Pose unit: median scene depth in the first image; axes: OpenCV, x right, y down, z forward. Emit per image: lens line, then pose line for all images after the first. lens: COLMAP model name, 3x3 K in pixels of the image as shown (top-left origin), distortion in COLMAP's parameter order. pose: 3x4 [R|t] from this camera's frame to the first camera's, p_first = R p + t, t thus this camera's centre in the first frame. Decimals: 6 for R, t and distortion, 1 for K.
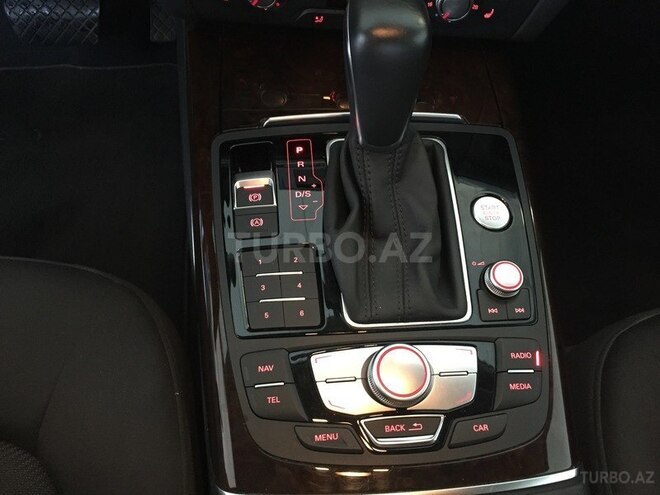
lens RADIAL K [[546.1, 0, 328.4], [0, 546.1, 233.7], [0, 0, 1]] dist [0.044481, 0.001004]
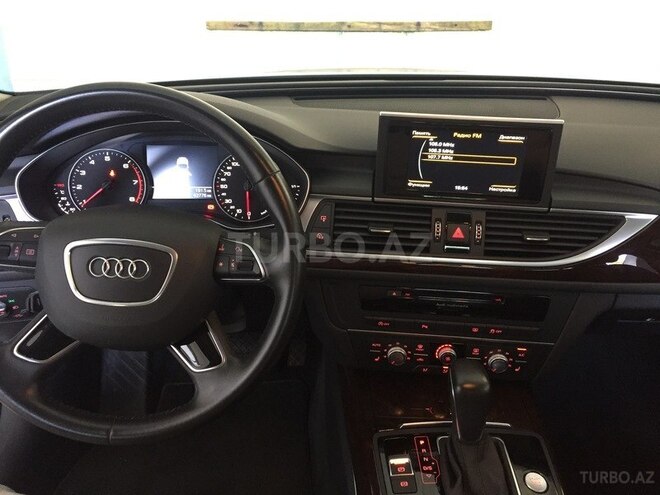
lens RADIAL K [[546.1, 0, 328.4], [0, 546.1, 233.7], [0, 0, 1]] dist [0.044481, 0.001004]
pose [[0.997070, -0.013700, -0.075254, -0.223066], [-0.026320, 0.862305, -0.505705, 0.186877], [0.071820, 0.506205, 0.859418, -0.973006]]
